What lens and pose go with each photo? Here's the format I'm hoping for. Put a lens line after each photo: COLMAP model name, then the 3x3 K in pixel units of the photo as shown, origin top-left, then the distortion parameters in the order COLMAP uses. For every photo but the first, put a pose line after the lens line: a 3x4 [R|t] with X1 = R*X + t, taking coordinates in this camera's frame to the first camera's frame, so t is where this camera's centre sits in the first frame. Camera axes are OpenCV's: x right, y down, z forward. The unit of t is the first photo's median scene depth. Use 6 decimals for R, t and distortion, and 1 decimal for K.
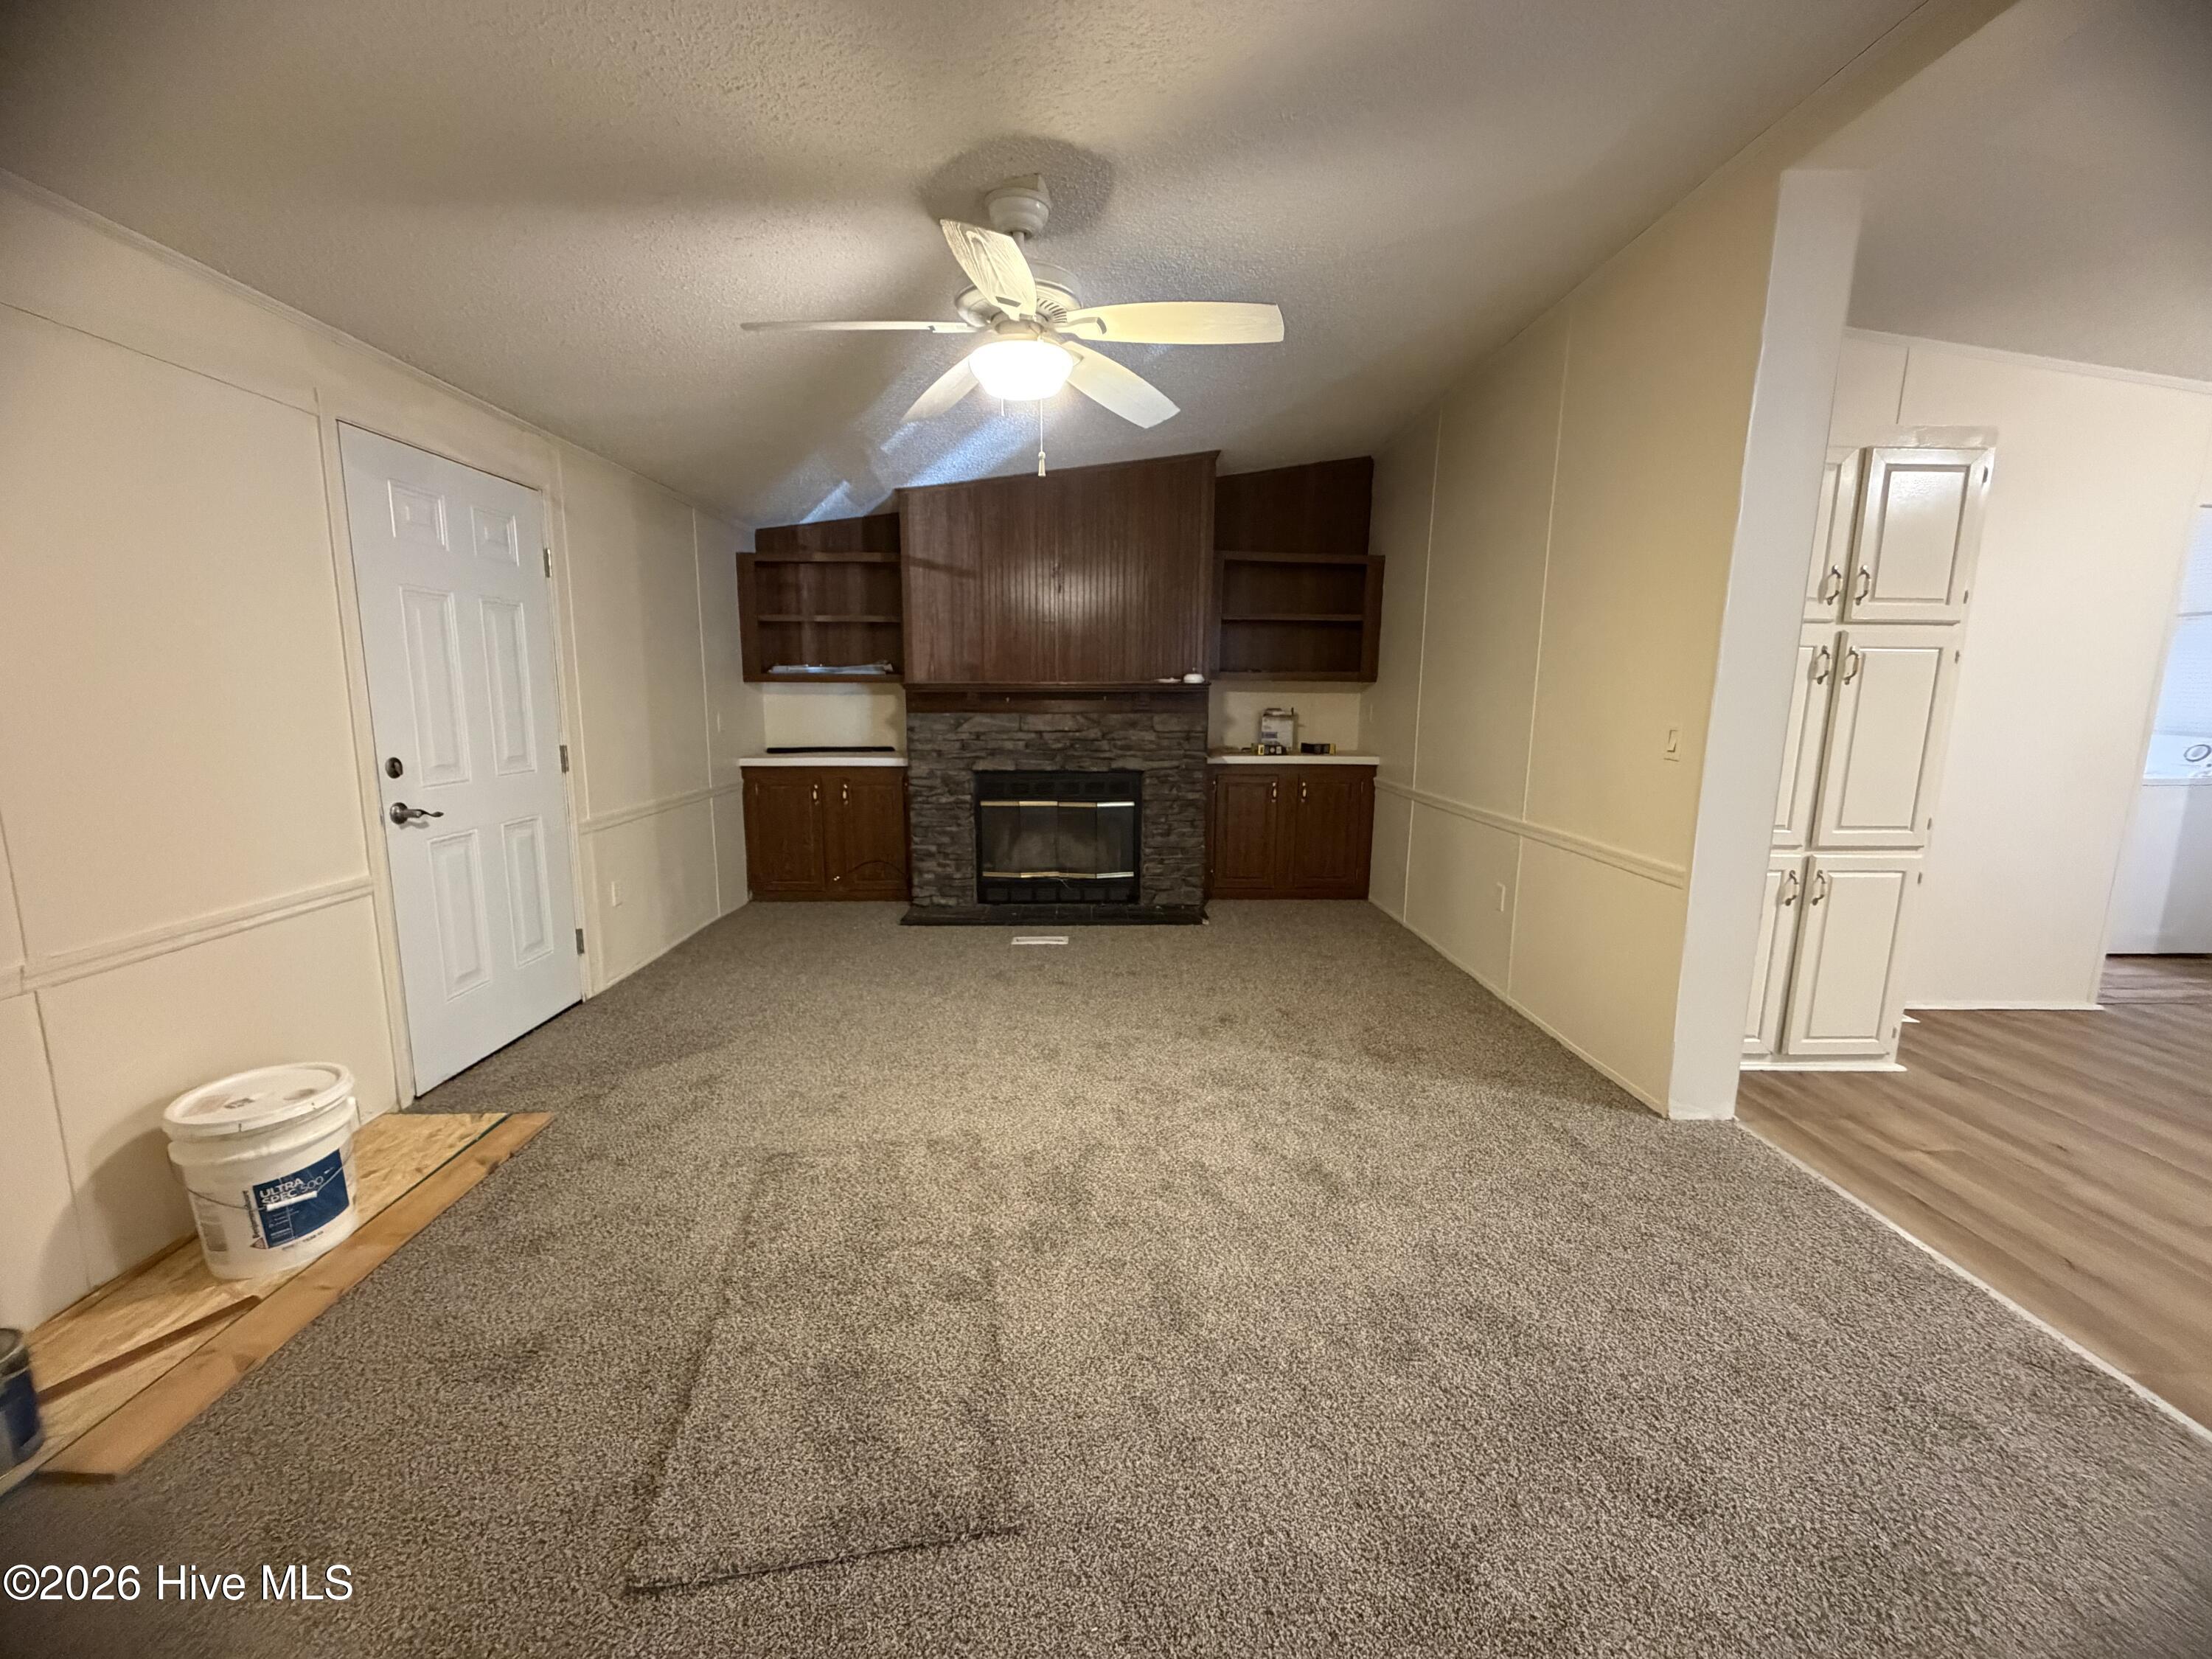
lens RADIAL K [[892.2, 0, 1099.6], [0, 892.2, 830.0], [0, 0, 1]] dist [0.001728, -0.000417]
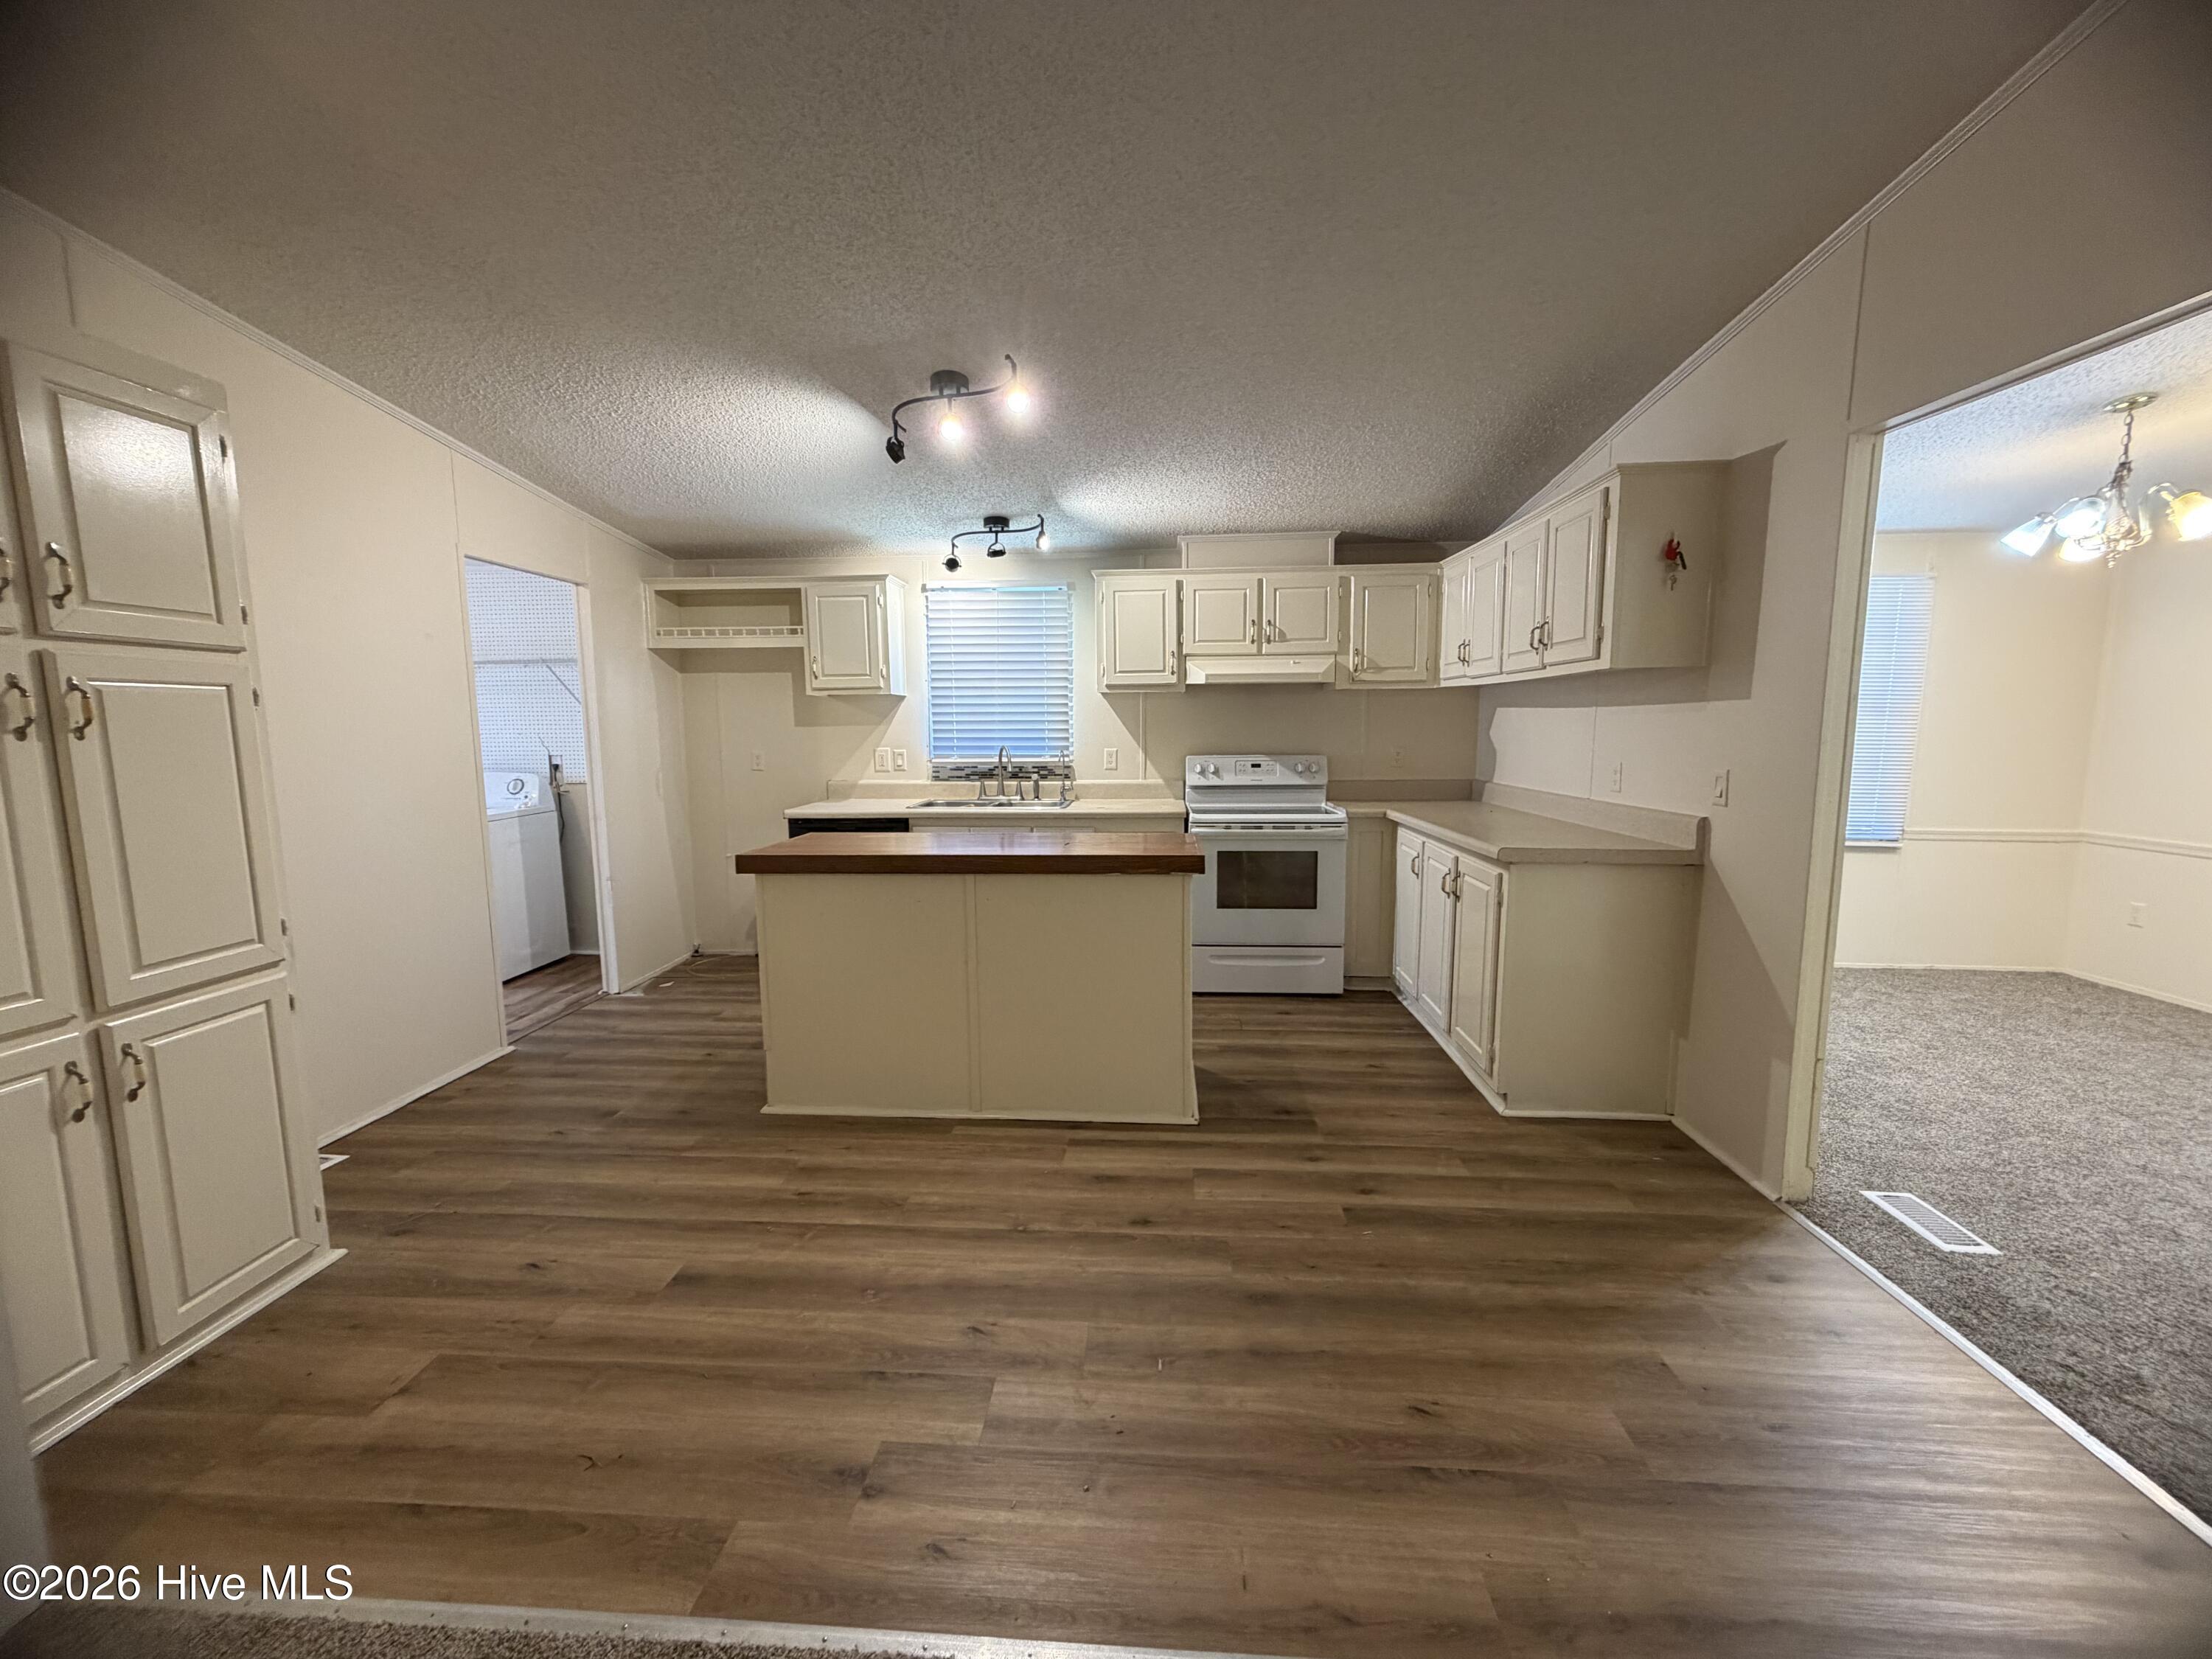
lens RADIAL K [[892.2, 0, 1099.6], [0, 892.2, 830.0], [0, 0, 1]] dist [0.001728, -0.000417]
pose [[0.091087, -0.130367, 0.987273, 0.286747], [0.174407, 0.978160, 0.113073, -0.050280], [-0.980452, 0.161888, 0.111835, 0.260342]]
